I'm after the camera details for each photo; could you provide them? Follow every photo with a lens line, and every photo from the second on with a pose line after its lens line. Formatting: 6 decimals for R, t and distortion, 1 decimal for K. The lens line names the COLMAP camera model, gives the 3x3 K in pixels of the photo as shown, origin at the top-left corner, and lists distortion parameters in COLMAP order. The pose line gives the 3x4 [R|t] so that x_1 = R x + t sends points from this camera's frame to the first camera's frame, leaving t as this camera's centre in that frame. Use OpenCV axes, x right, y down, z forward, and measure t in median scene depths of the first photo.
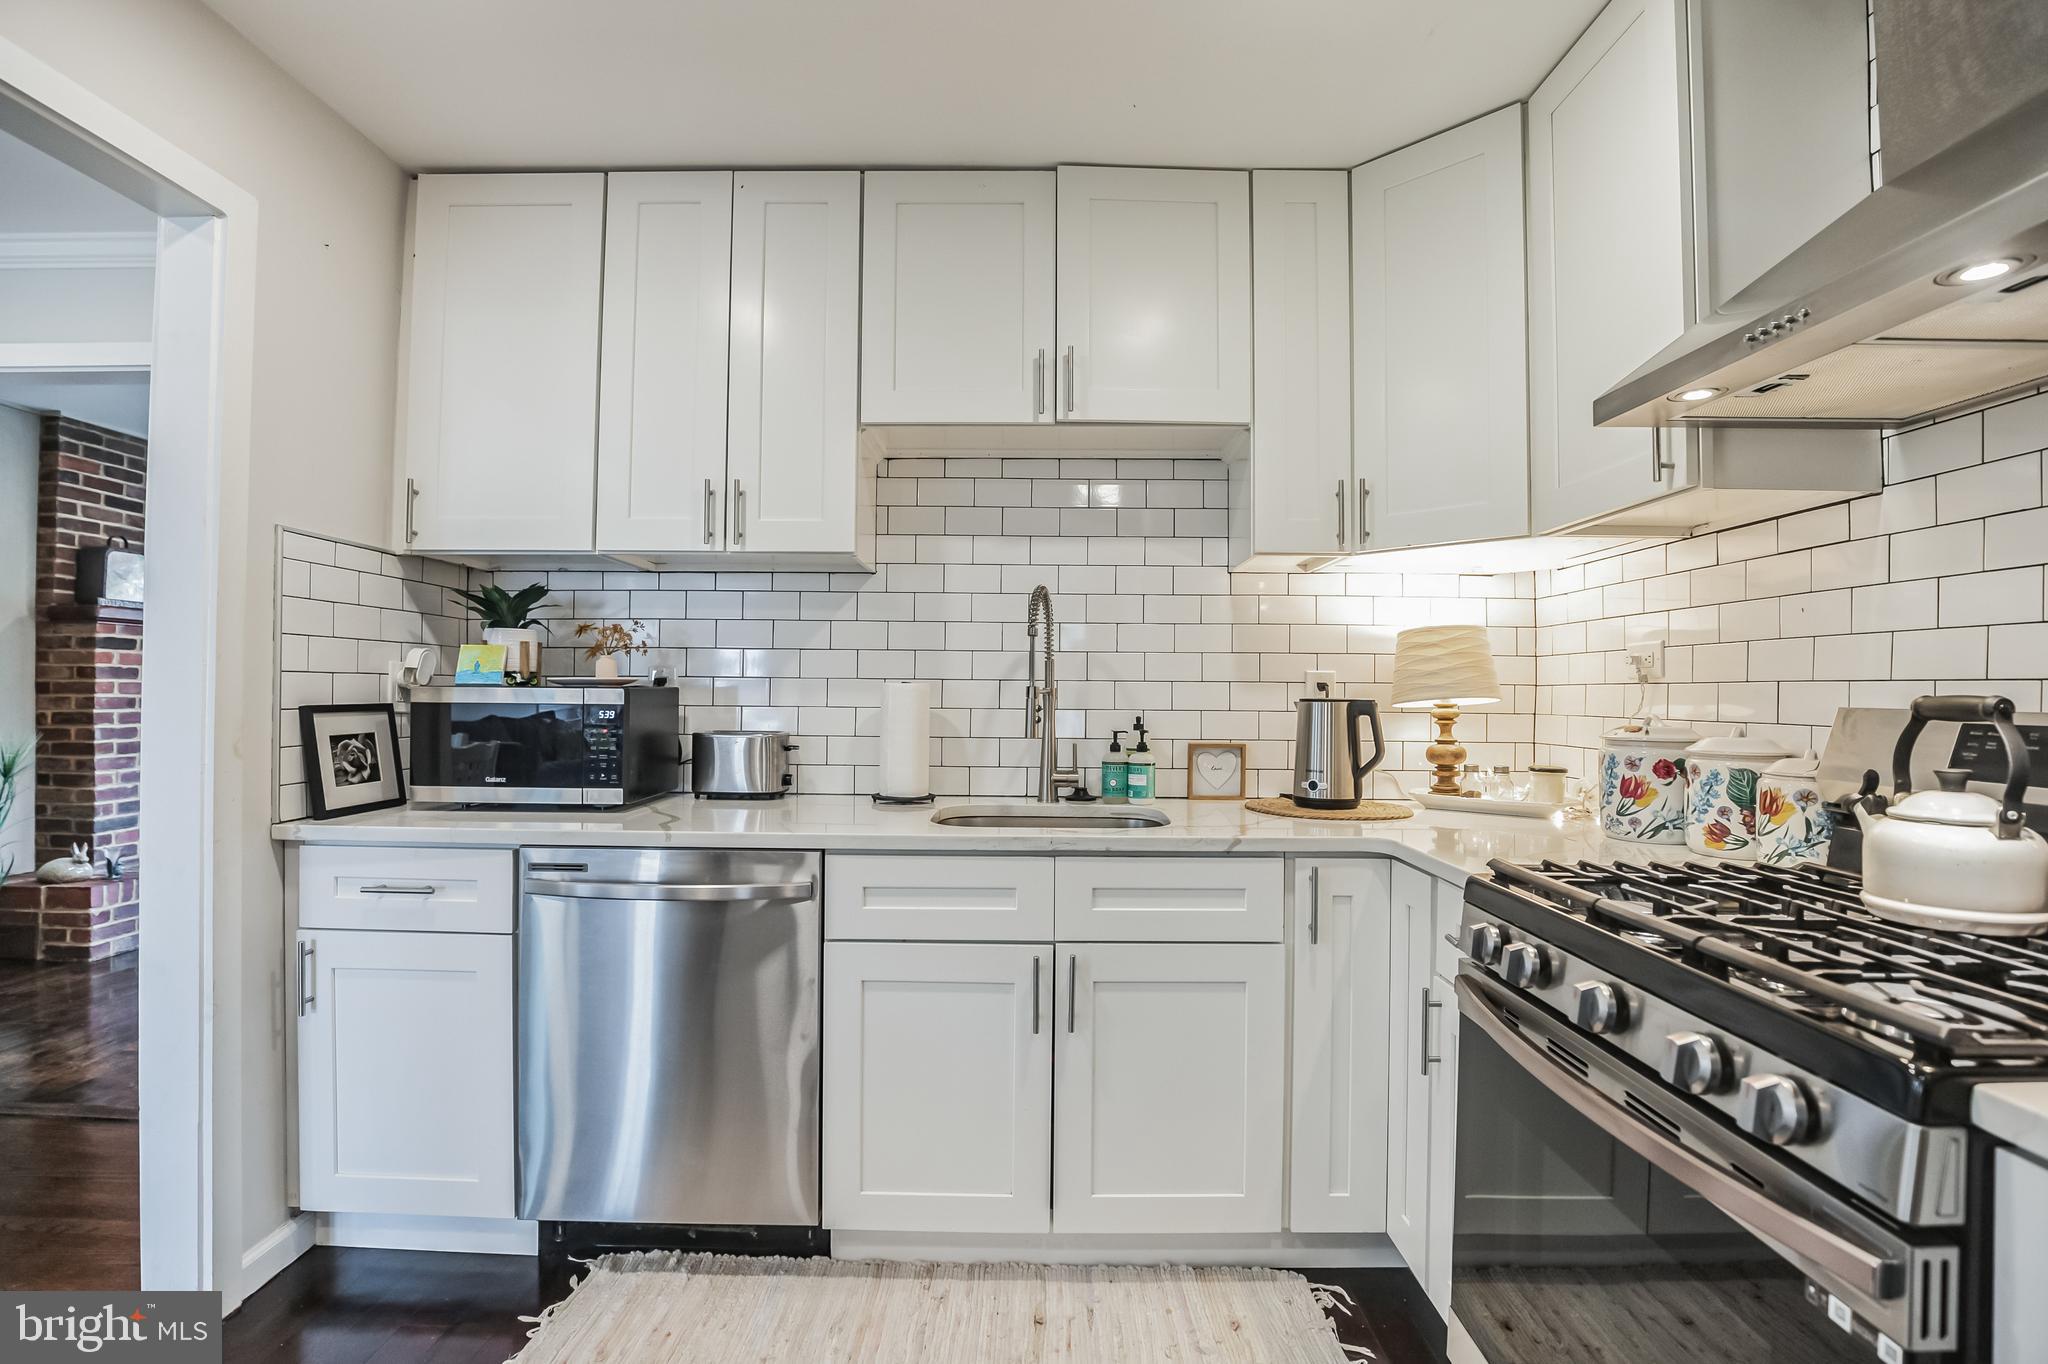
lens RADIAL K [[952.1, 0, 1030.3], [0, 952.1, 678.6], [0, 0, 1]] dist [-0.038987, 0.006269]
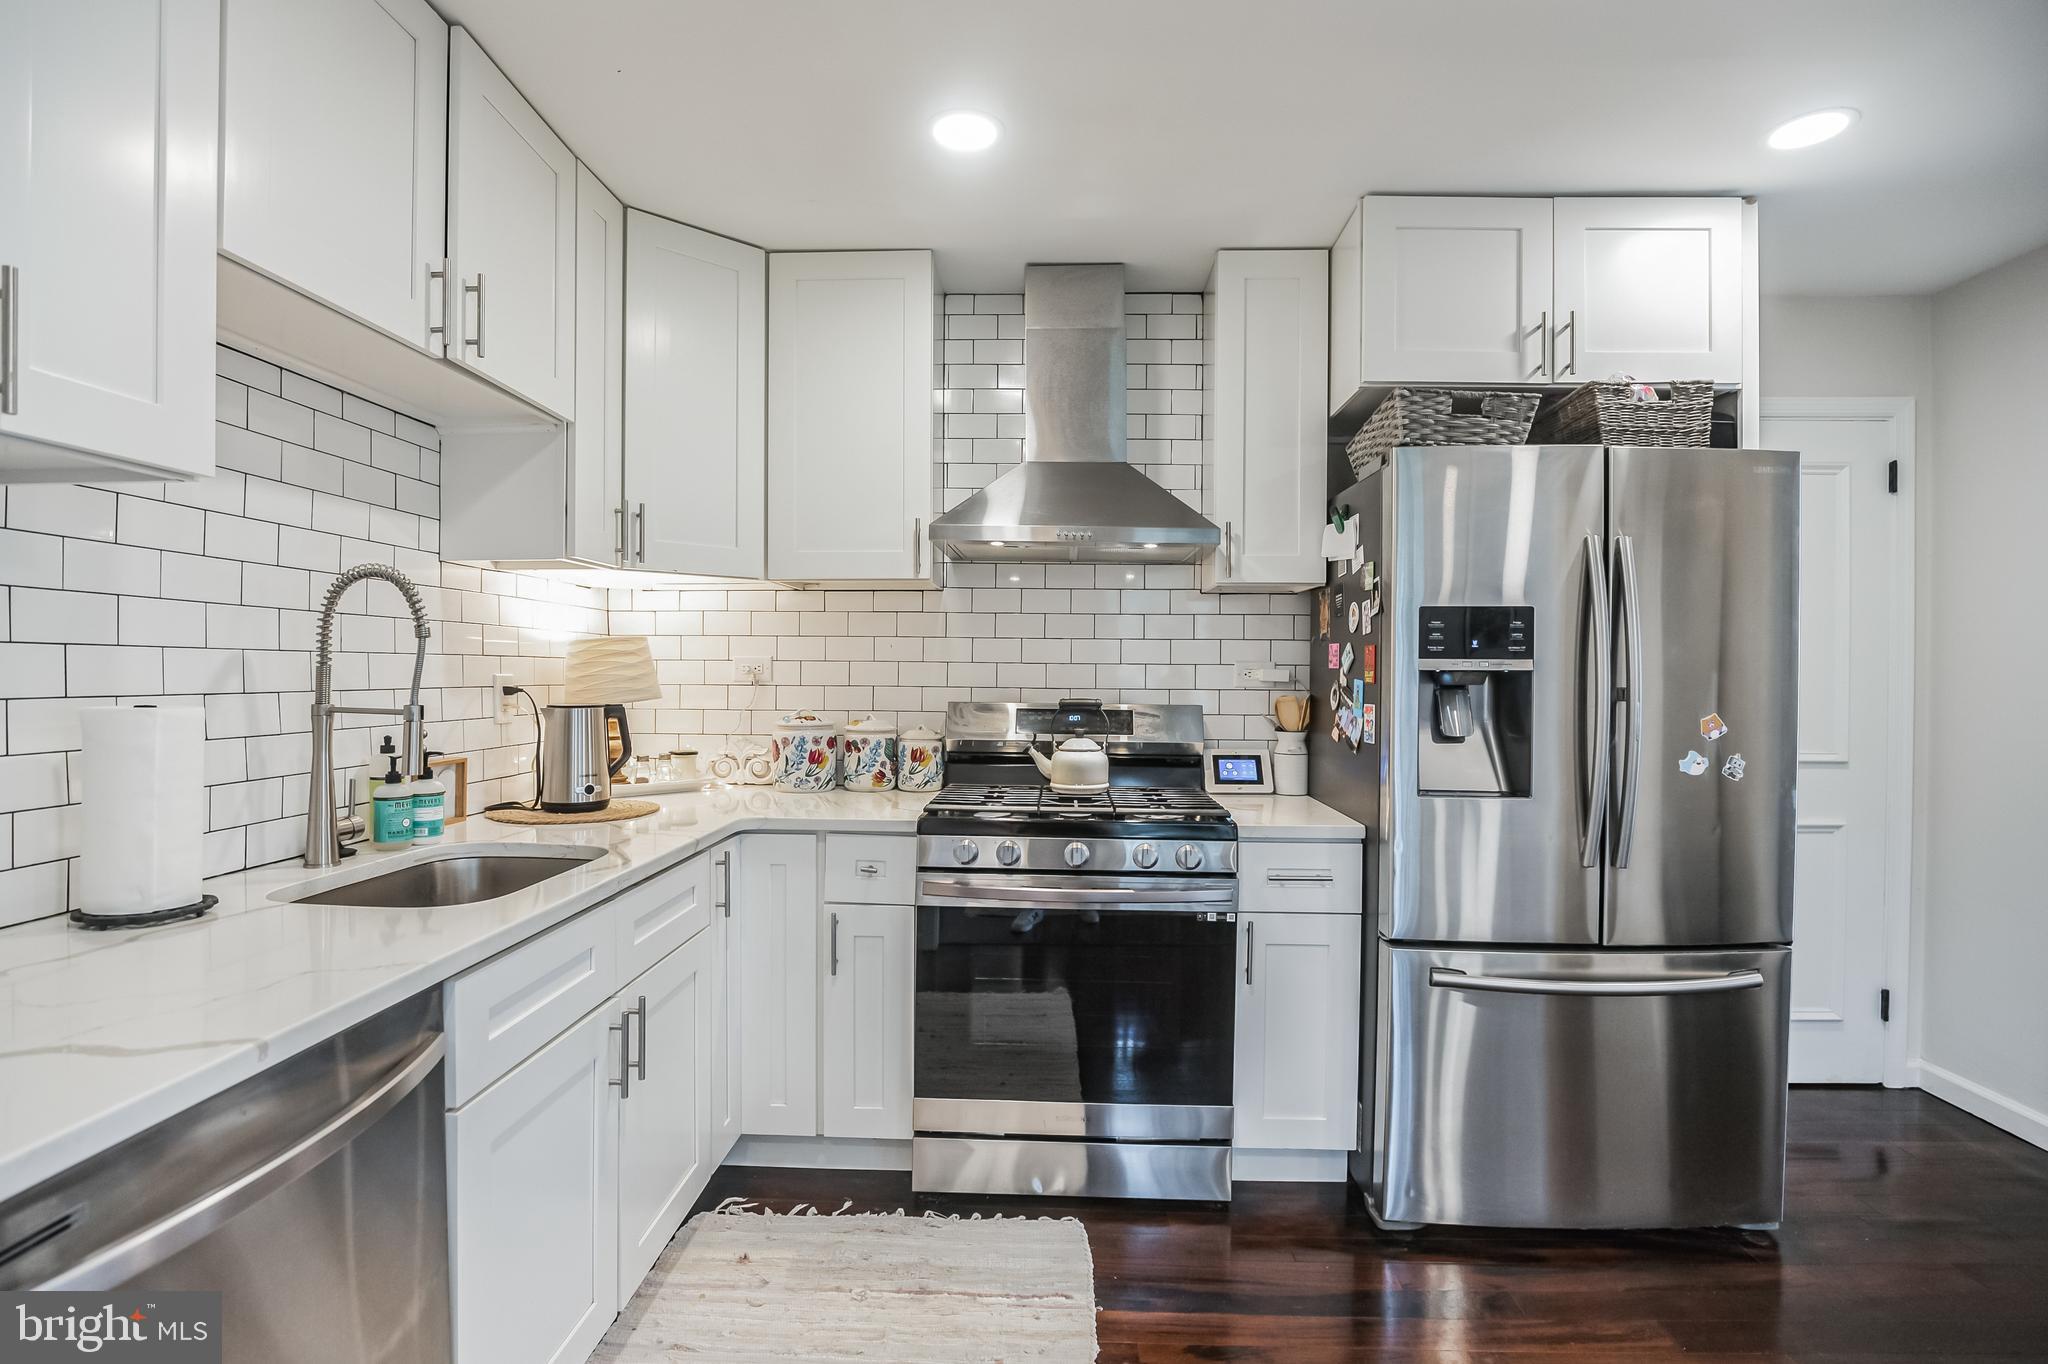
lens RADIAL K [[952.8, 0, 1027.1], [0, 952.8, 676.7], [0, 0, 1]] dist [-0.031554, 0.000940]
pose [[0.029185, -0.013719, 0.999480, -0.698715], [-0.020914, 0.999679, 0.014332, -0.033684], [-0.999355, -0.021321, 0.028889, 0.490078]]
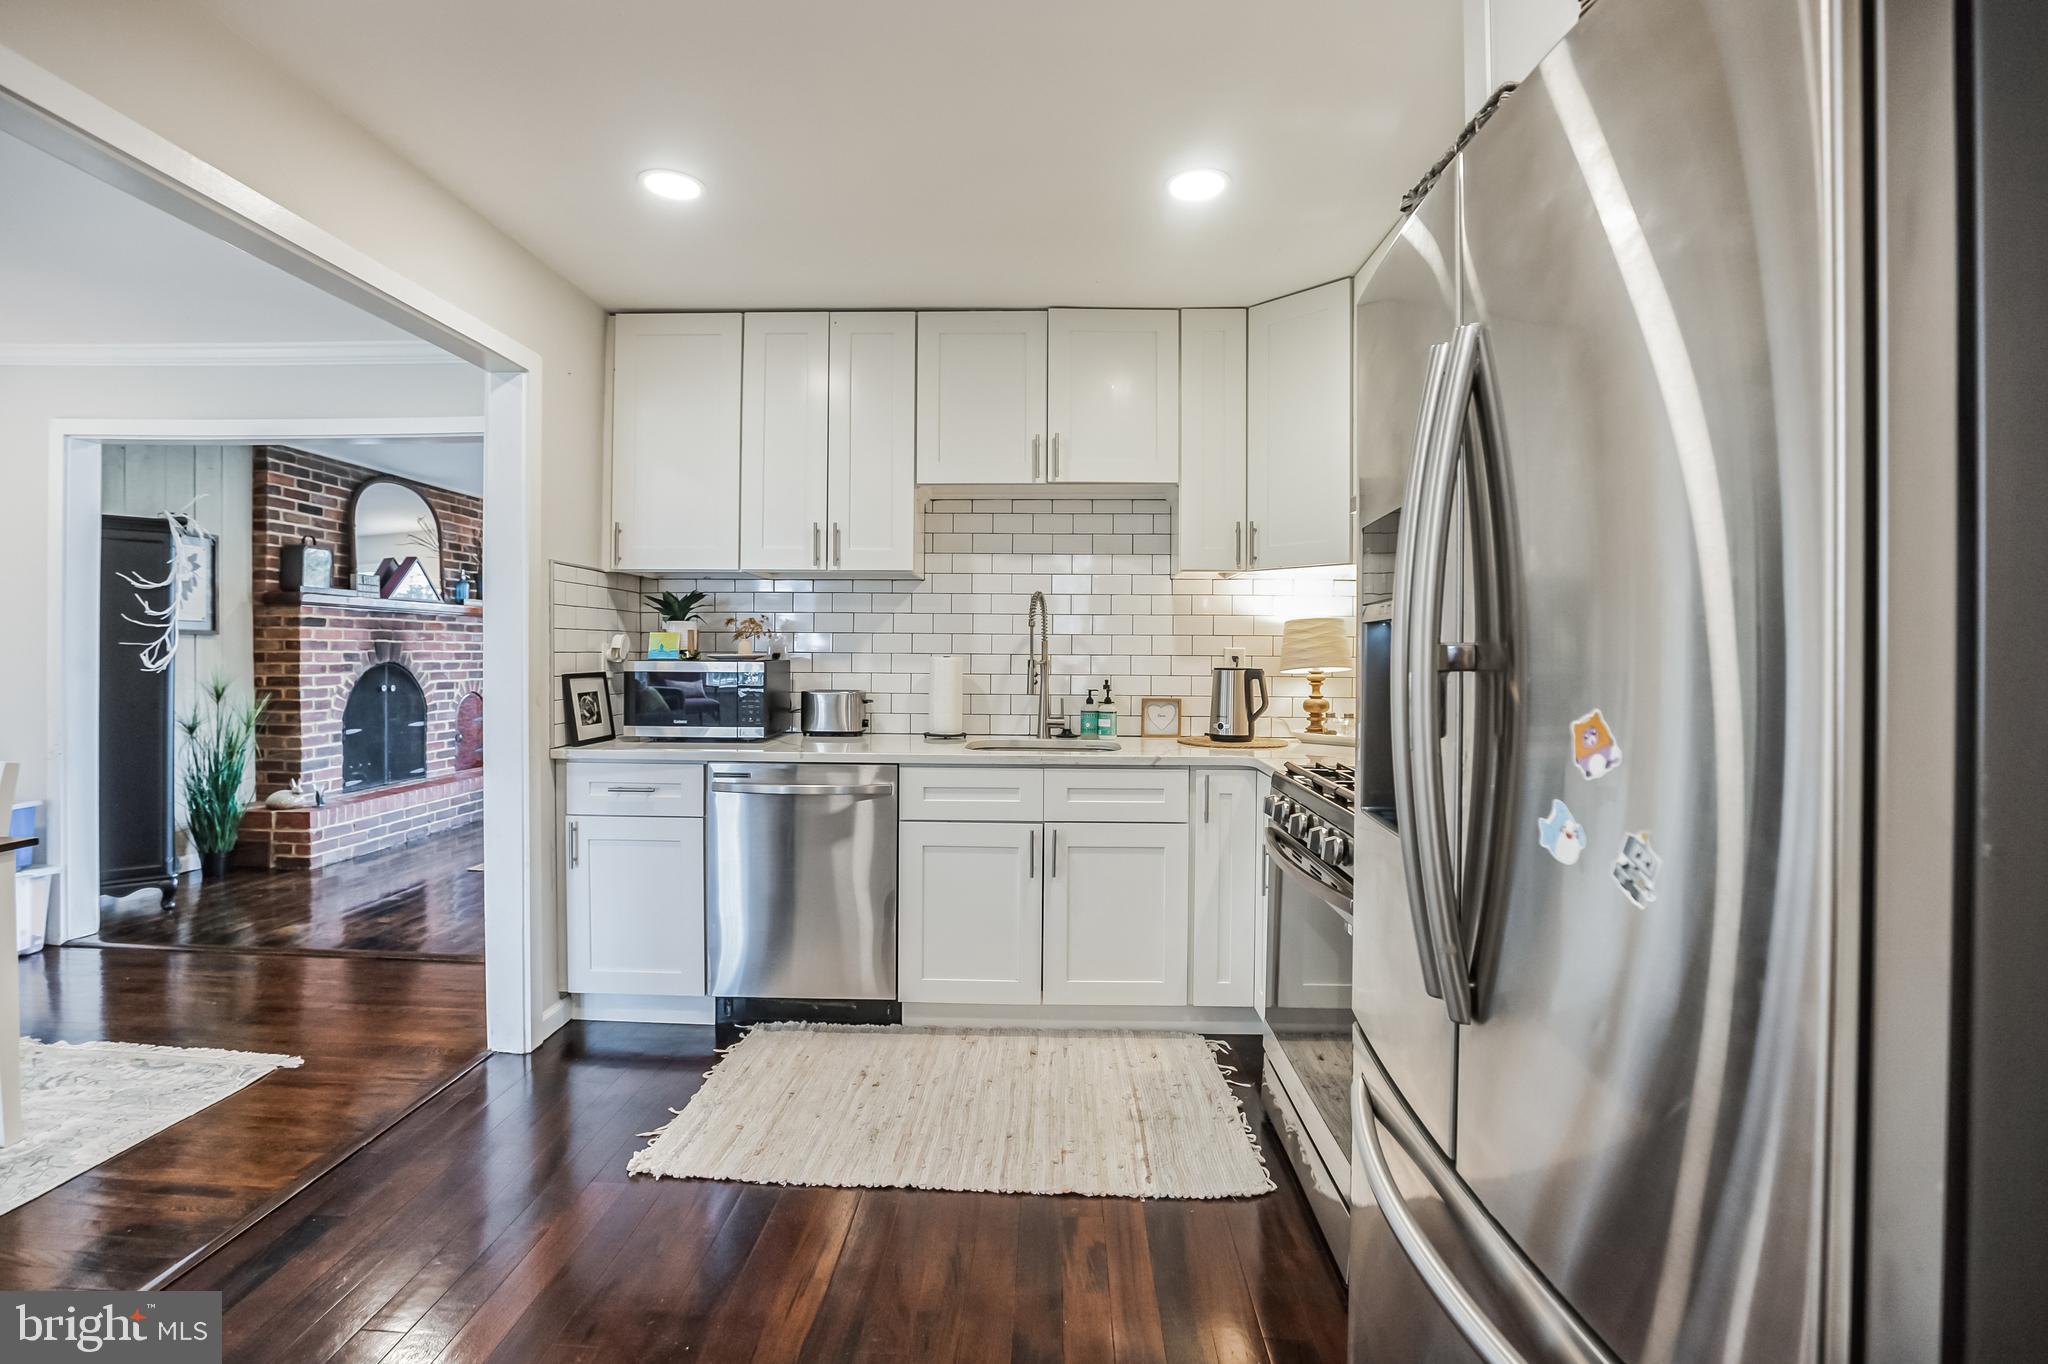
lens RADIAL K [[951.1, 0, 1028.9], [0, 951.1, 659.5], [0, 0, 1]] dist [-0.033051, 0.001154]
pose [[0.999752, -0.001111, -0.022235, 0.030196], [0.001588, 0.999769, 0.021455, -0.024003], [0.022206, -0.021485, 0.999523, -0.485588]]
